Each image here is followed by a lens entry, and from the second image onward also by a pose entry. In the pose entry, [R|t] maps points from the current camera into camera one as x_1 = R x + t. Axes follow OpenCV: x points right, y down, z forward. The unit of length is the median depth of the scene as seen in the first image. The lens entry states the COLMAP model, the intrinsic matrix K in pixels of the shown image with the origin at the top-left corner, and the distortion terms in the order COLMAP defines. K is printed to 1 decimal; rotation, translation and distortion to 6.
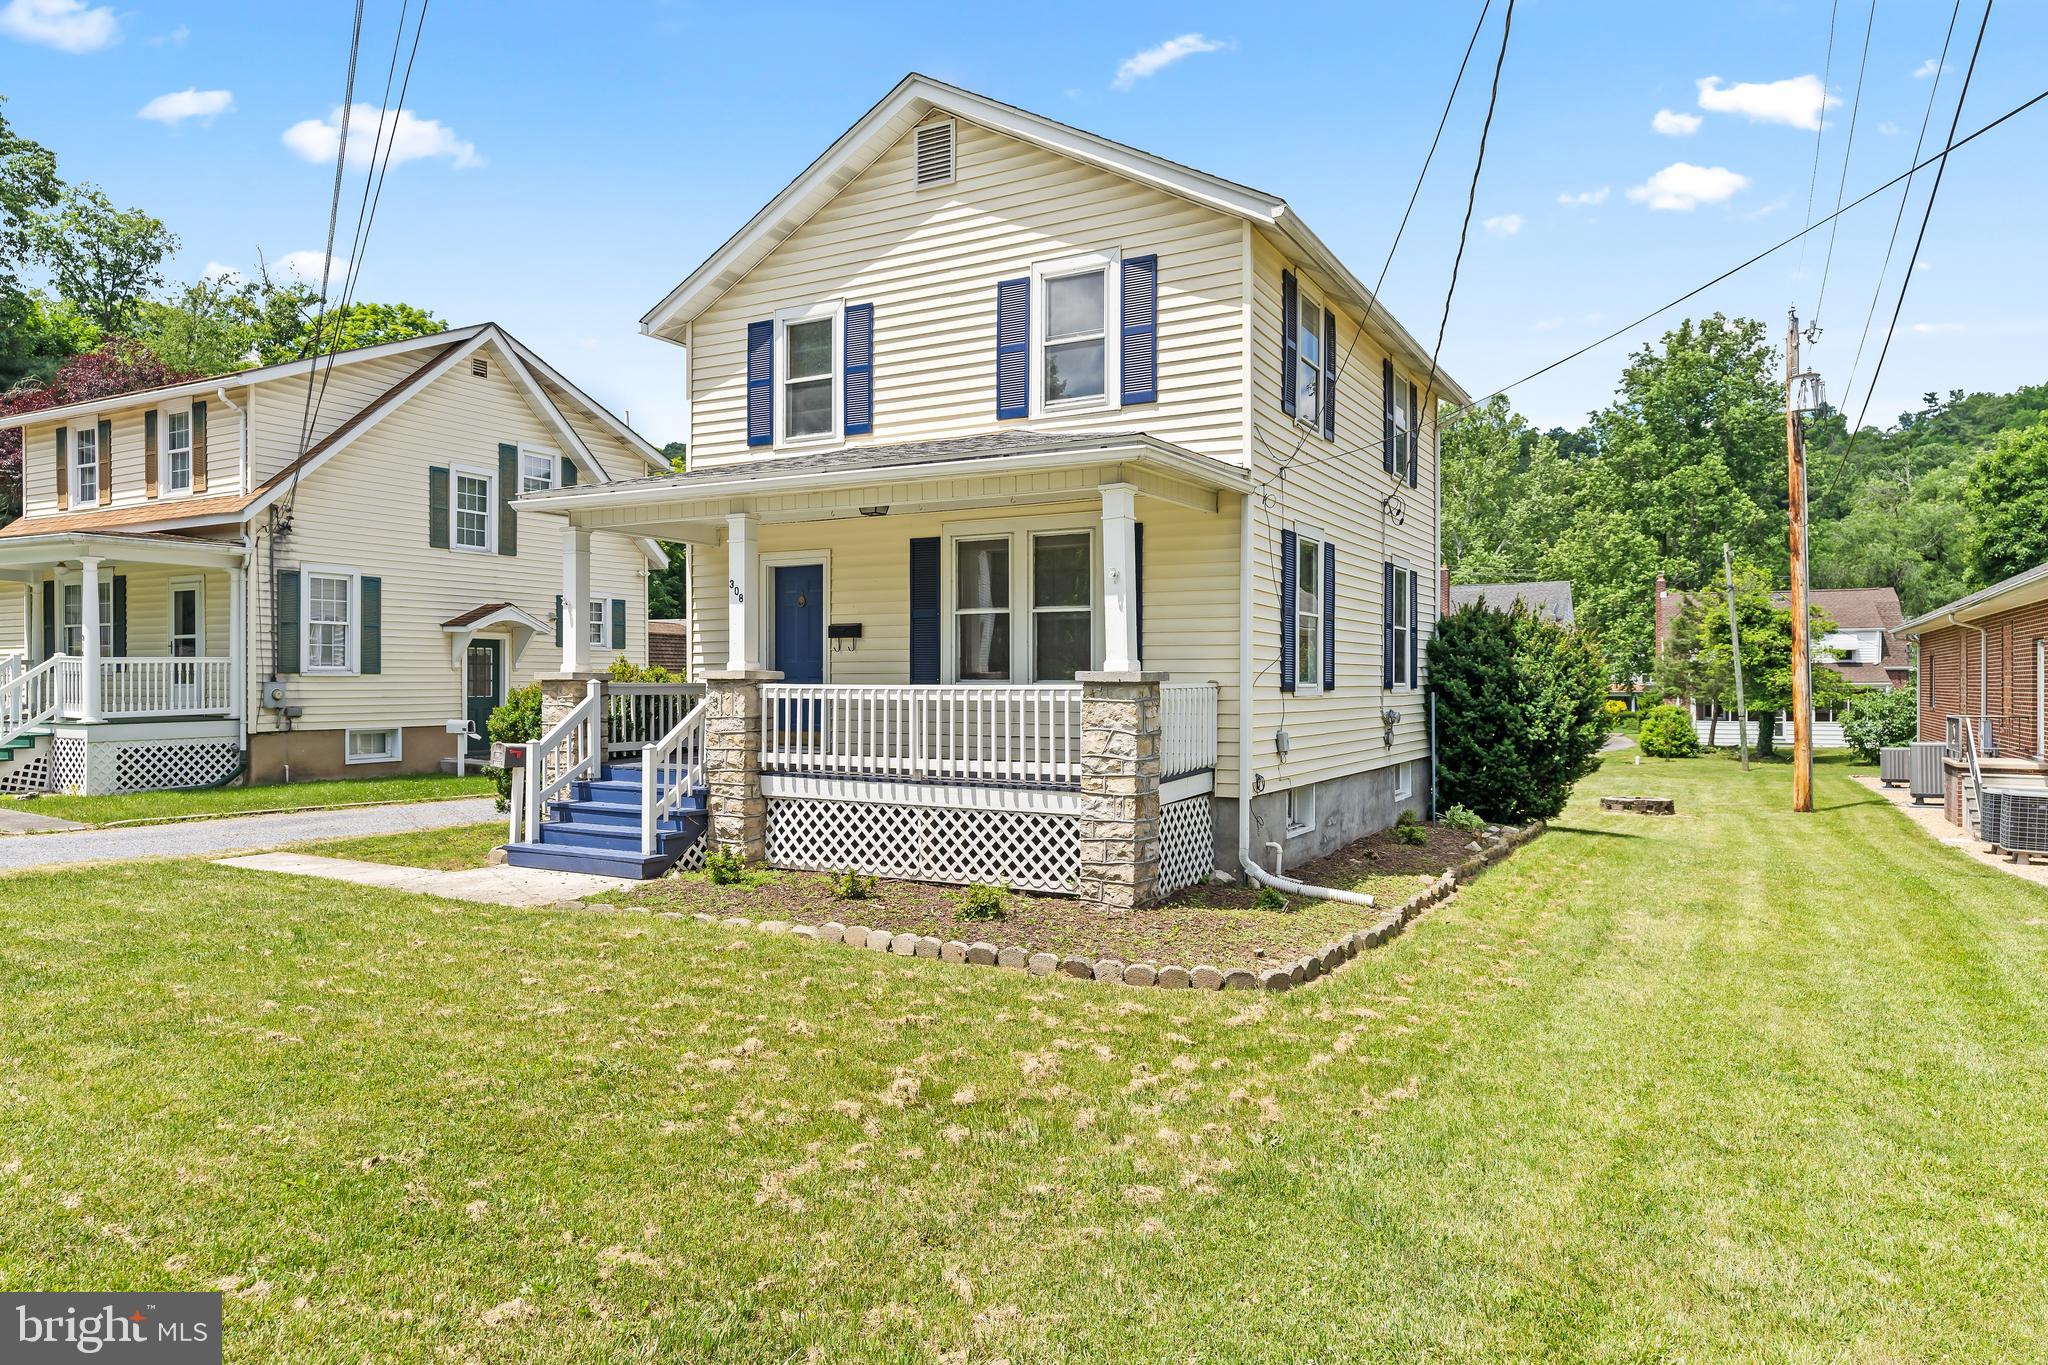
lens RADIAL K [[1292.0, 0, 1020.0], [0, 1292.0, 688.2], [0, 0, 1]] dist [-0.007170, -0.000921]
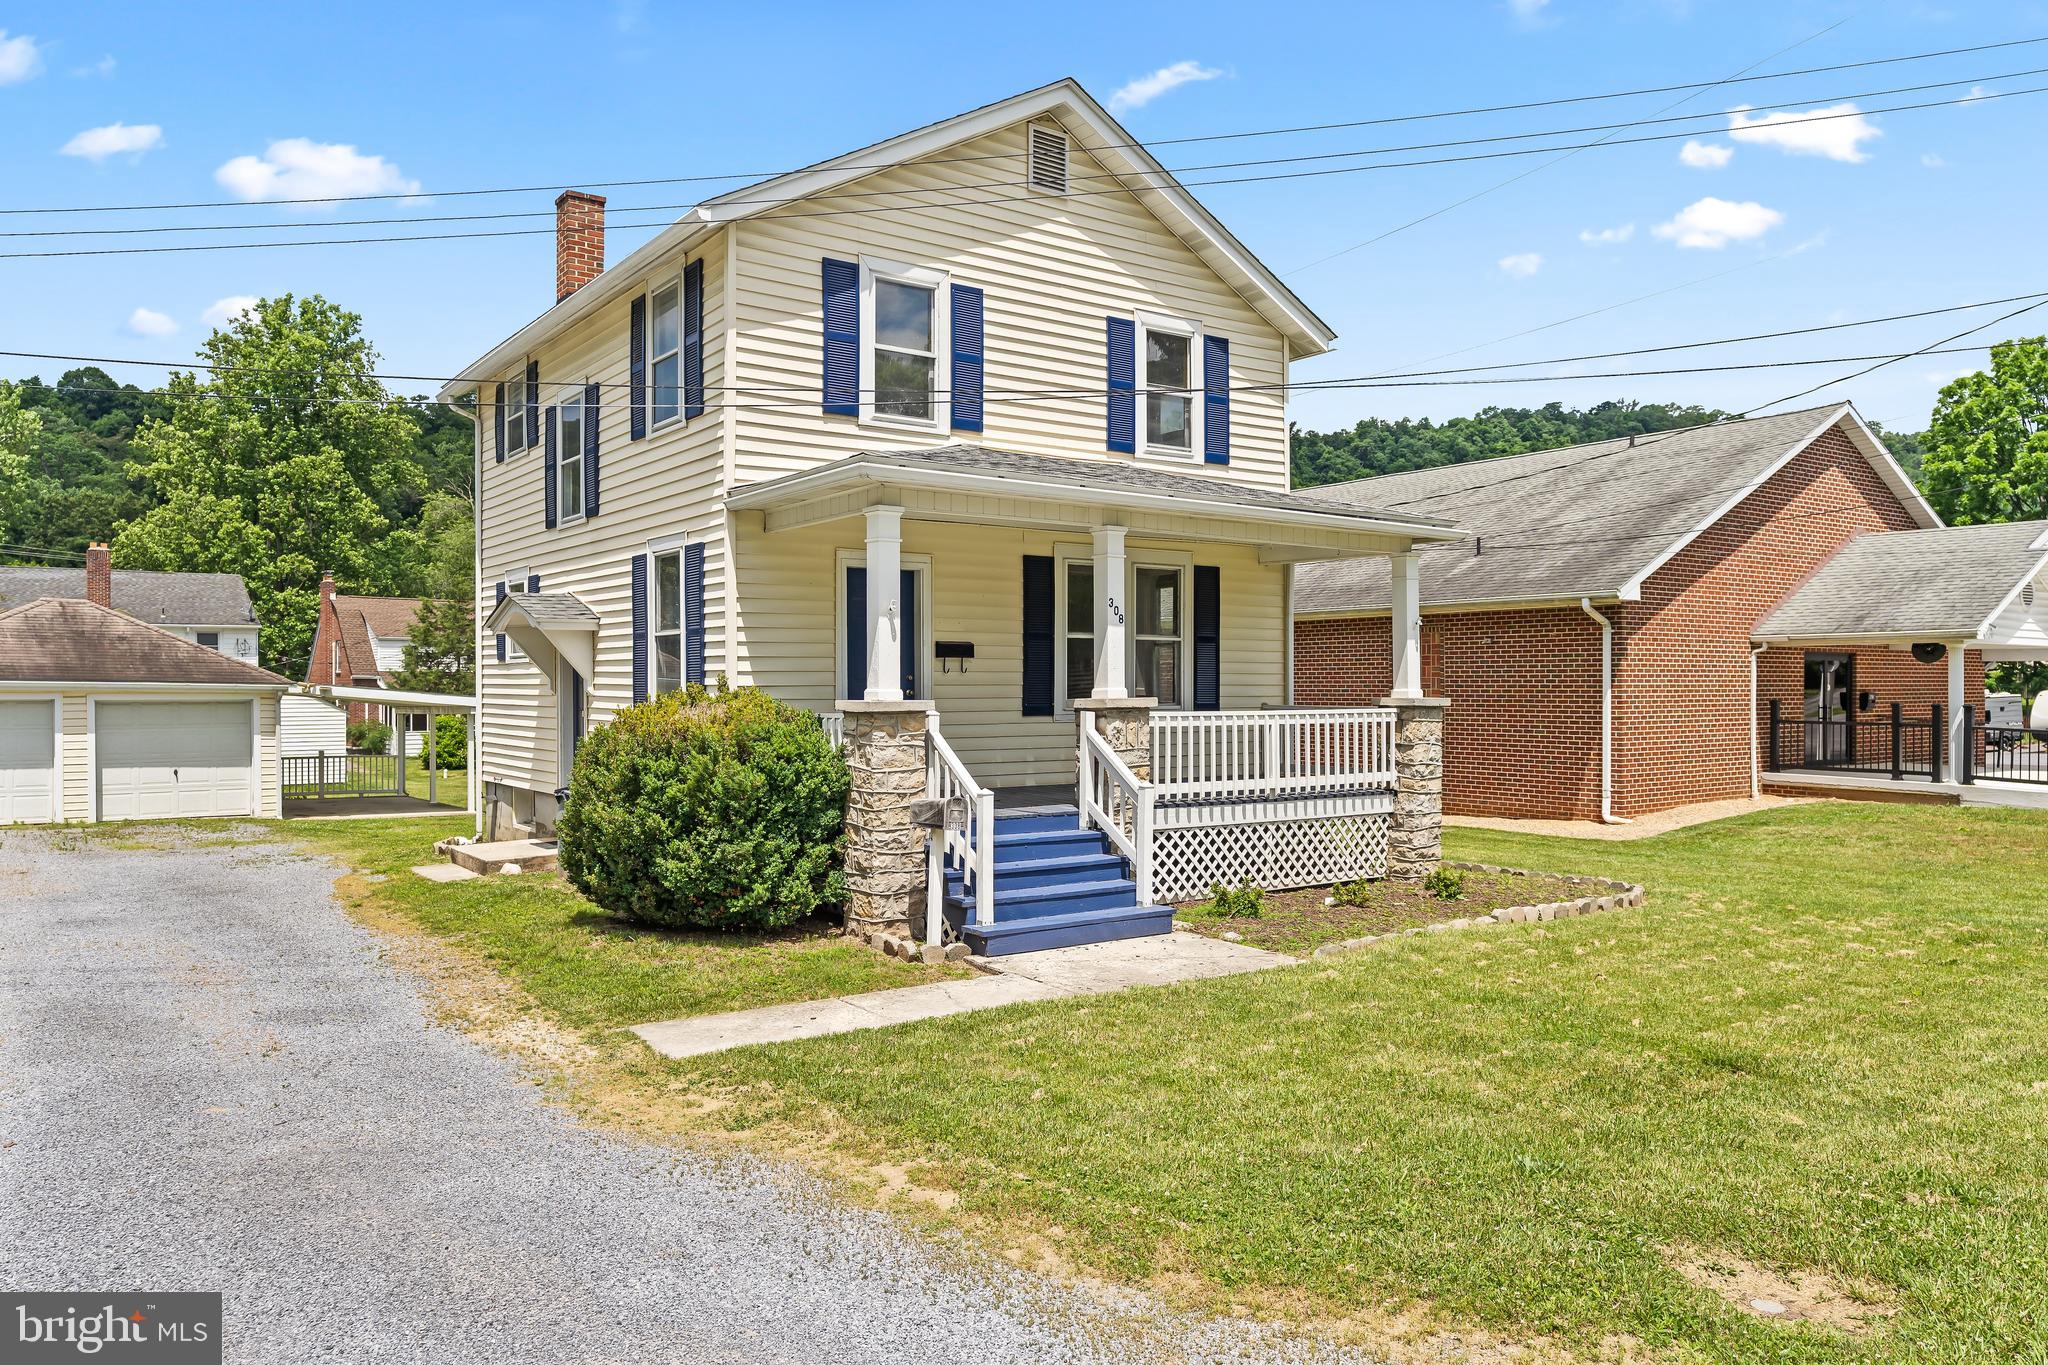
lens RADIAL K [[1416.4, 0, 1037.3], [0, 1416.4, 684.0], [0, 0, 1]] dist [0.011467, -0.006682]
pose [[0.418153, 0.000644, 0.908376, -1.007275], [0.005854, 0.999977, -0.003403, -0.017558], [-0.908358, 0.006741, 0.418140, 0.551485]]
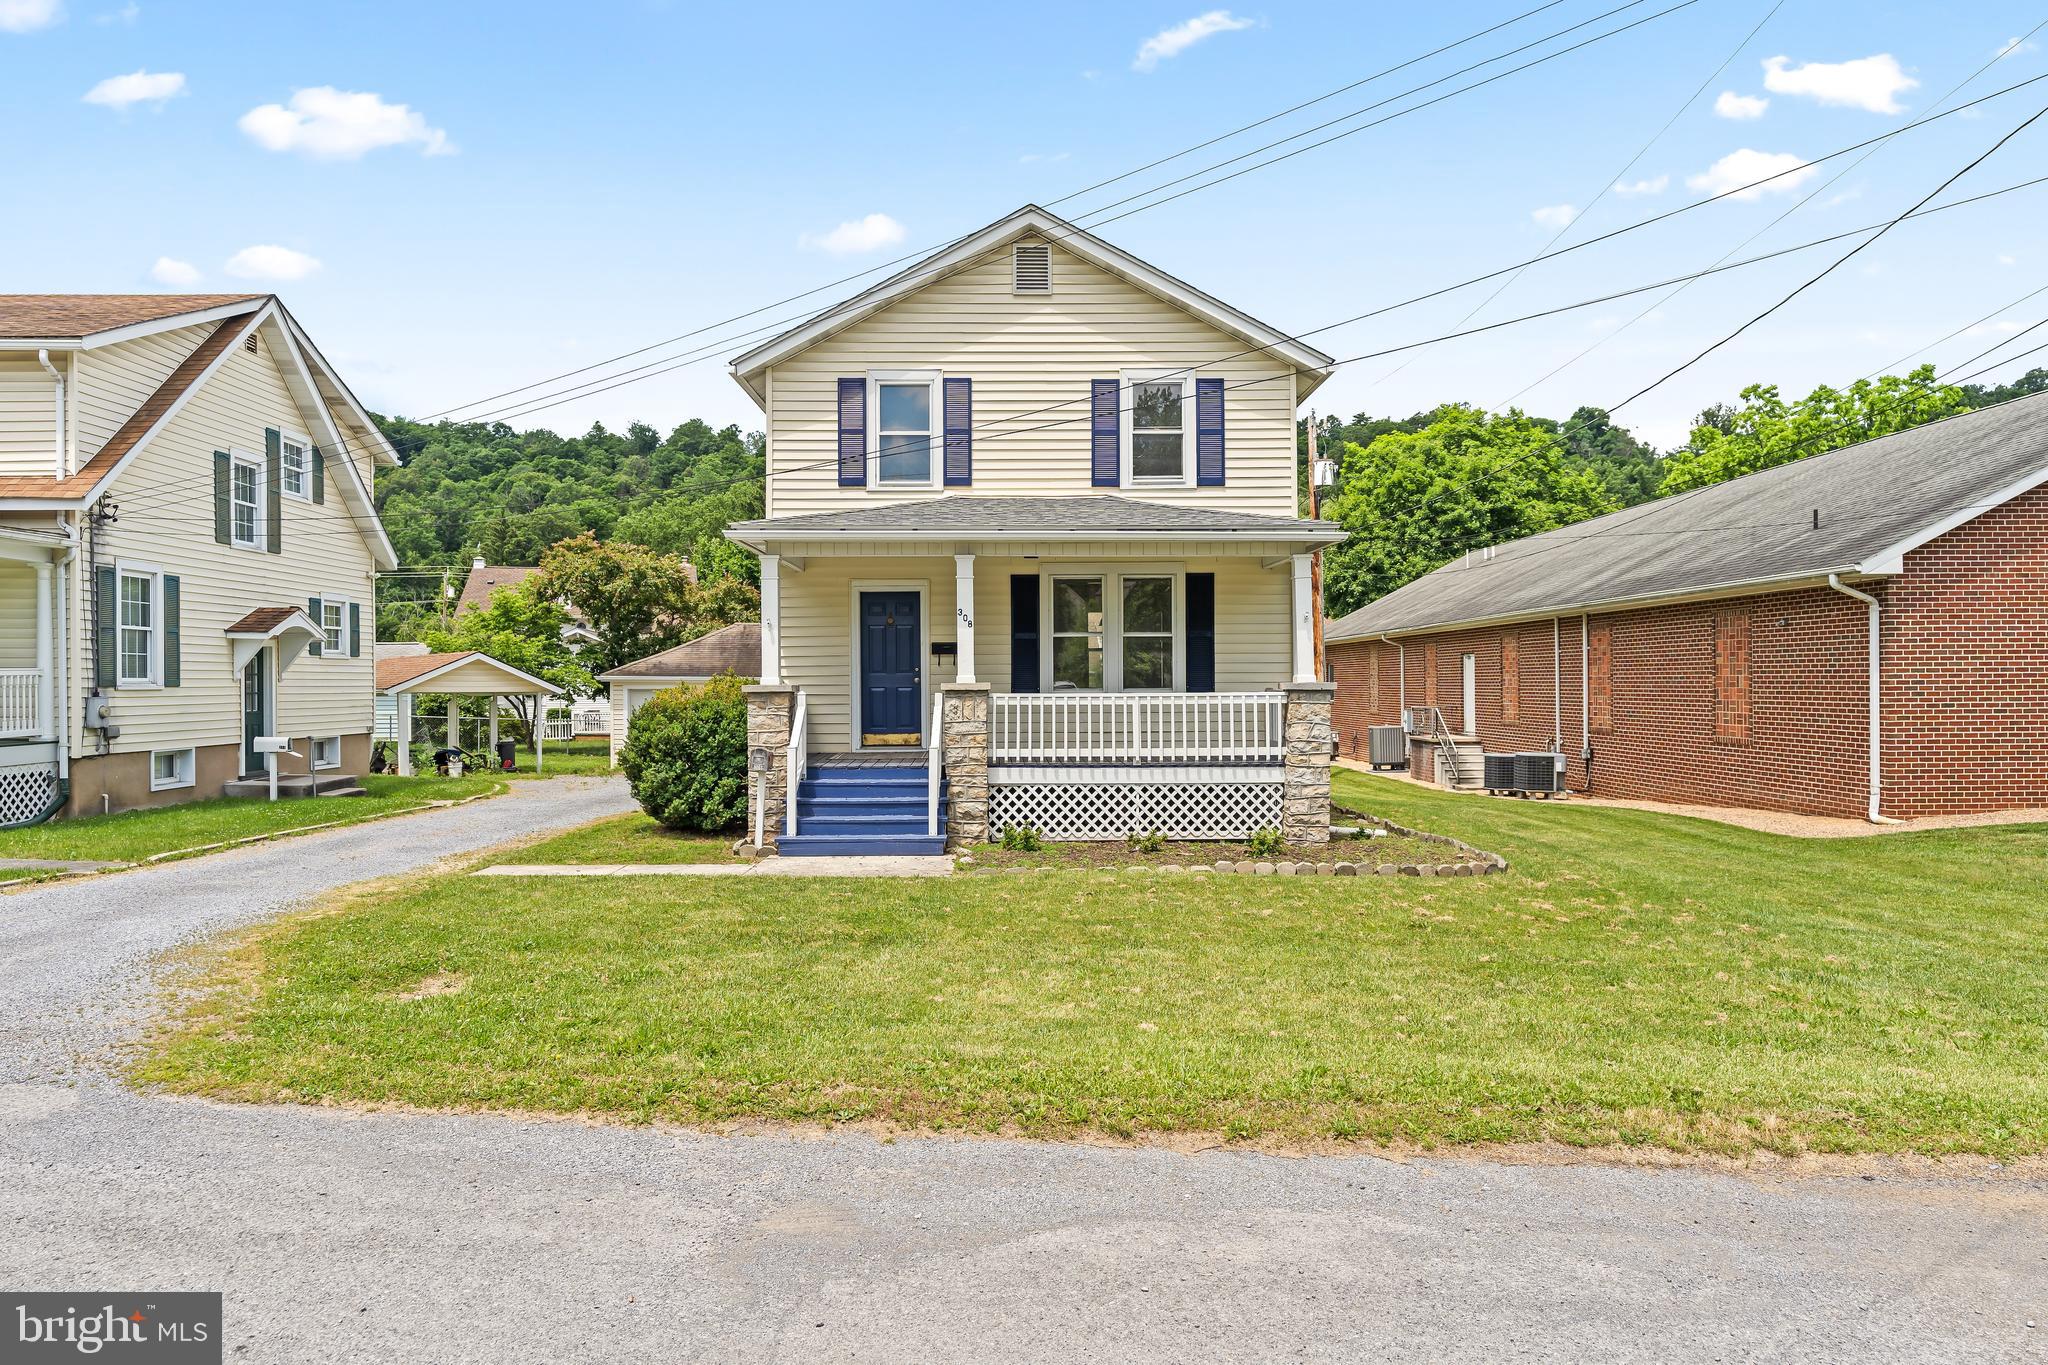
lens RADIAL K [[1323.3, 0, 1032.0], [0, 1323.3, 684.0], [0, 0, 1]] dist [-0.003440, -0.002159]
pose [[0.861370, -0.006167, 0.507941, -0.700154], [0.009574, 0.999946, -0.004095, -0.005870], [-0.507888, 0.008391, 0.861382, -0.096477]]
